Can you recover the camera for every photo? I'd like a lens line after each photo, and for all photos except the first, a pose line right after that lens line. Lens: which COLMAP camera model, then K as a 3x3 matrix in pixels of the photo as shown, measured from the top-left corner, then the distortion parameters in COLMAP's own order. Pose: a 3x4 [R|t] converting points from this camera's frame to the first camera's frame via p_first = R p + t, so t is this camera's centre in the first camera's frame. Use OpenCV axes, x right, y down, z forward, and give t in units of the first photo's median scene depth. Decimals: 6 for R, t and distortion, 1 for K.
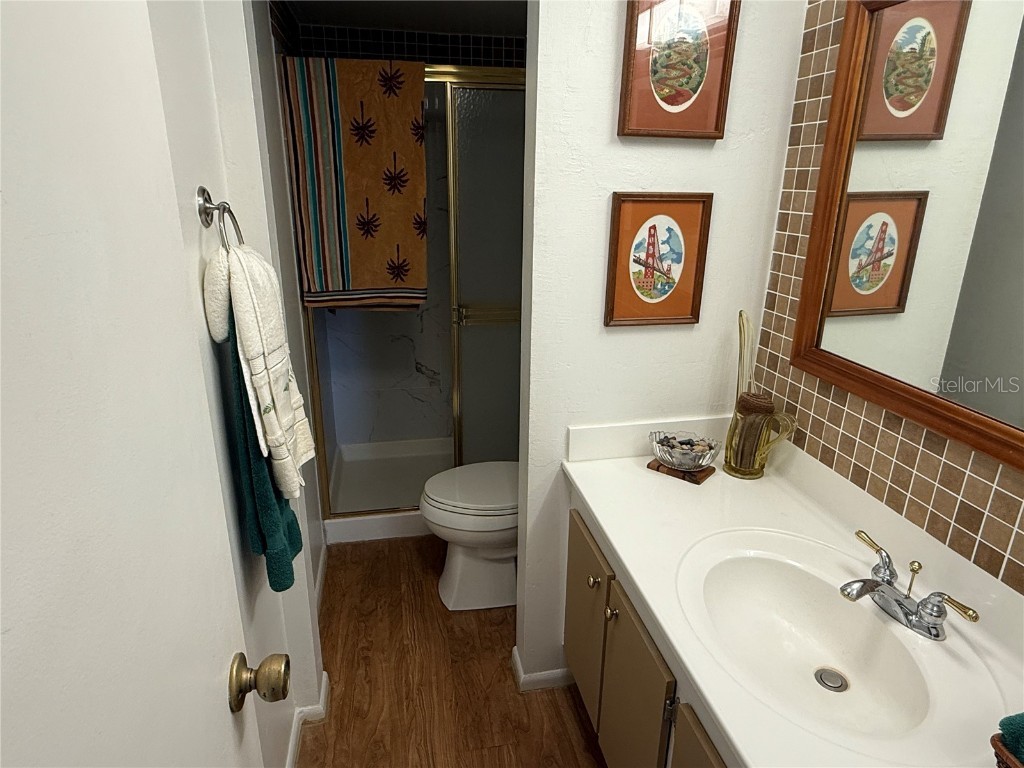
lens RADIAL K [[616.9, 0, 508.2], [0, 616.9, 381.0], [0, 0, 1]] dist [0.049618, 0.000053]
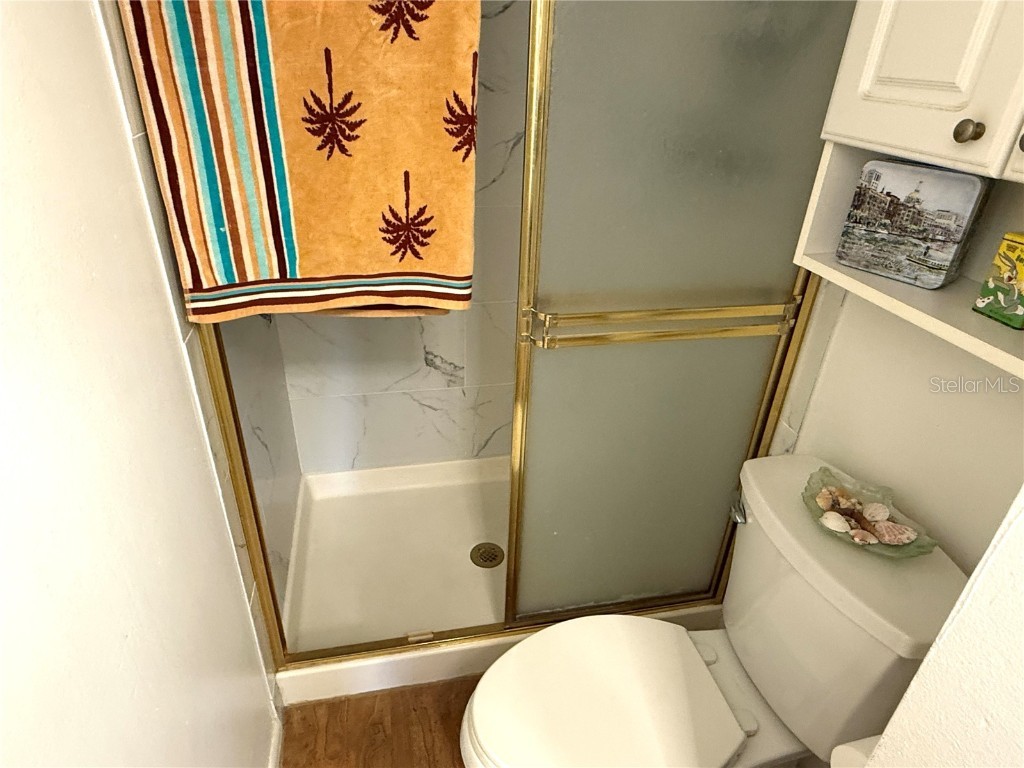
lens RADIAL K [[605.9, 0, 505.5], [0, 605.9, 385.3], [0, 0, 1]] dist [0.000540, 0.000130]
pose [[0.999553, 0.012410, 0.027191, -0.119794], [-0.017439, 0.980974, 0.193352, -0.158239], [-0.024274, -0.193740, 0.980753, 0.566038]]
